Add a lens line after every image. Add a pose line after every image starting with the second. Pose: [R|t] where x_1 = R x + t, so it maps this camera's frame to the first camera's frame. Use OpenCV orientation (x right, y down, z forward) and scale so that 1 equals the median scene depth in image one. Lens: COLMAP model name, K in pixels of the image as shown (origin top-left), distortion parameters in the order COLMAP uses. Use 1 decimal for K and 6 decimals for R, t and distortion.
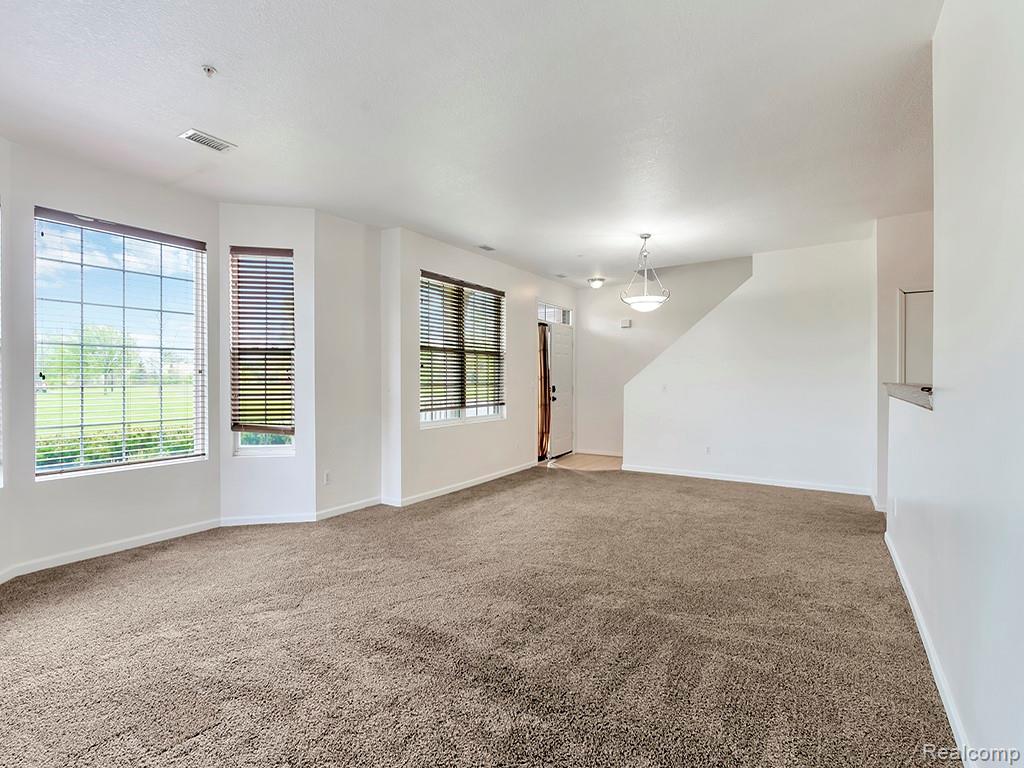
lens RADIAL K [[500.2, 0, 514.7], [0, 500.2, 379.8], [0, 0, 1]] dist [0.002789, -0.000510]
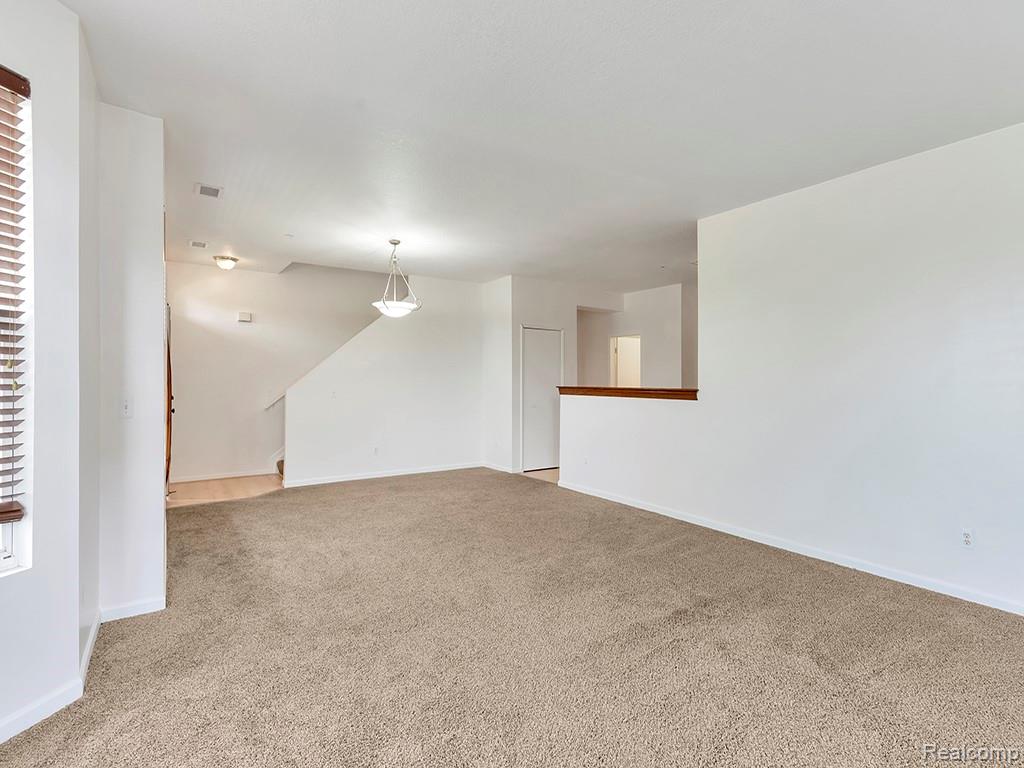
lens RADIAL K [[500.2, 0, 514.7], [0, 500.2, 379.8], [0, 0, 1]] dist [0.002789, -0.000510]
pose [[0.379551, 0.003611, 0.925164, -0.598927], [-0.001540, 0.999993, -0.003271, -0.006608], [-0.925170, -0.000183, 0.379554, 0.406212]]
